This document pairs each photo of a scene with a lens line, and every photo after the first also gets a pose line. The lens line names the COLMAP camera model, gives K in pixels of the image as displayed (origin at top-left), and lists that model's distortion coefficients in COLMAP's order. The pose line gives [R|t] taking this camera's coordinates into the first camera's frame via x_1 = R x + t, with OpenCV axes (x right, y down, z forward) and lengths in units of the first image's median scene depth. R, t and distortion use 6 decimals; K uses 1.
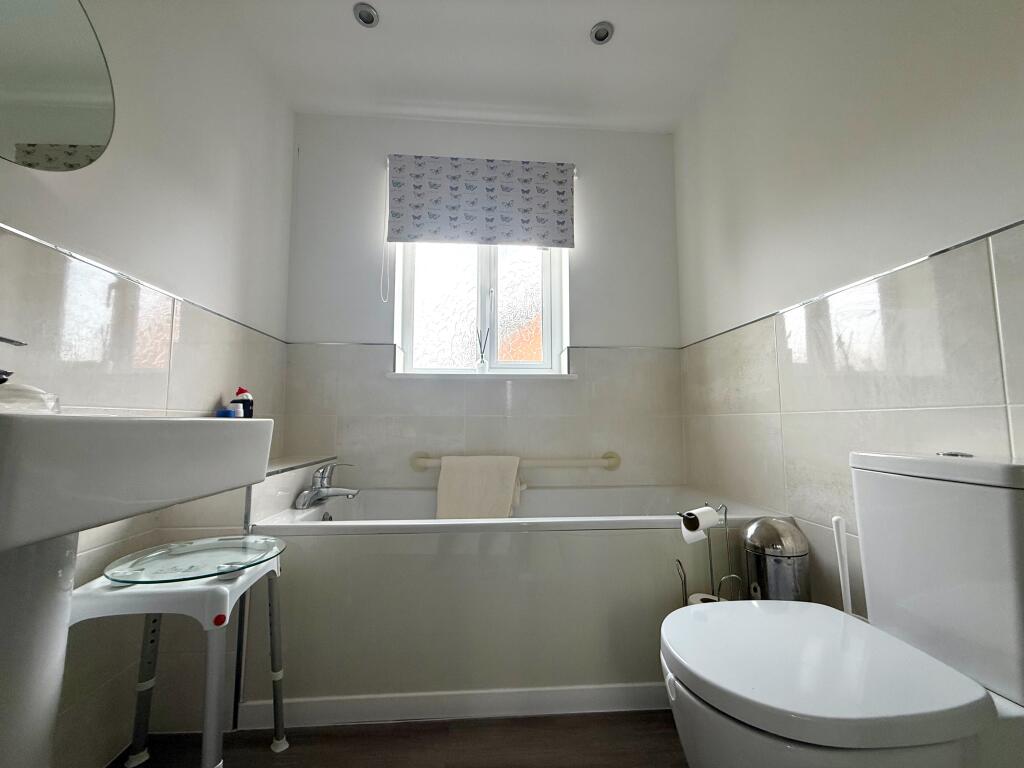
lens RADIAL K [[409.7, 0, 510.8], [0, 409.7, 385.5], [0, 0, 1]] dist [0.003180, -0.000300]
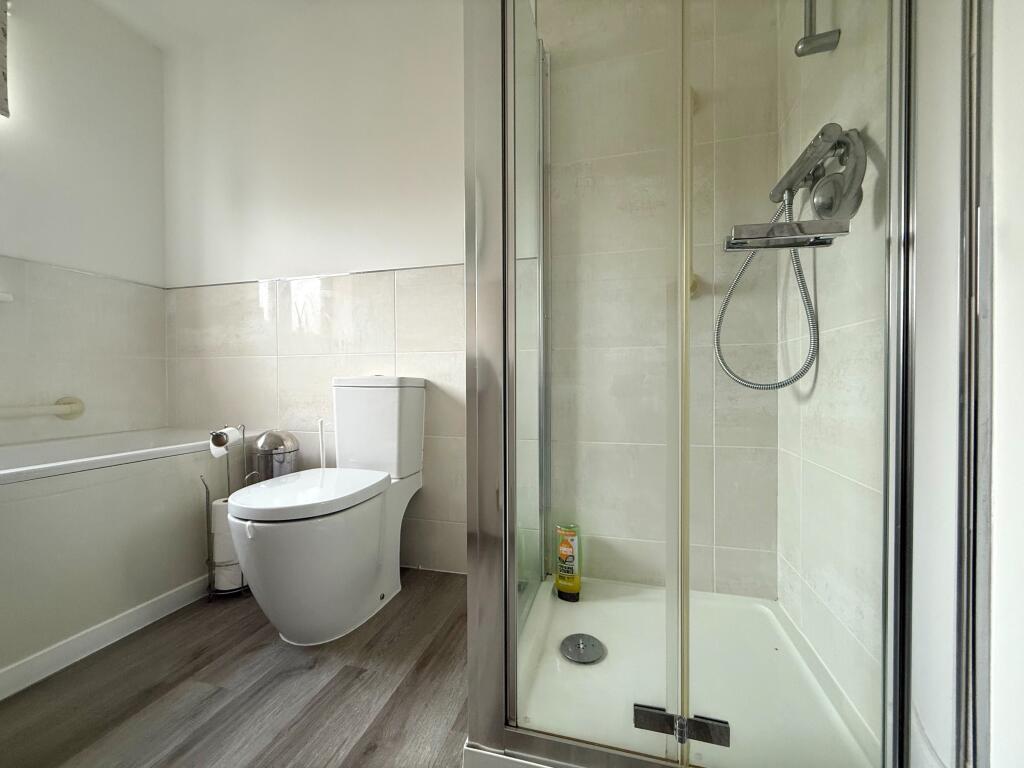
lens RADIAL K [[409.7, 0, 510.8], [0, 409.7, 385.5], [0, 0, 1]] dist [0.003180, -0.000300]
pose [[0.328592, -0.008699, 0.944432, -0.396914], [-0.081464, 0.995970, 0.037517, 0.057182], [-0.940952, -0.089265, 0.326559, -0.177080]]
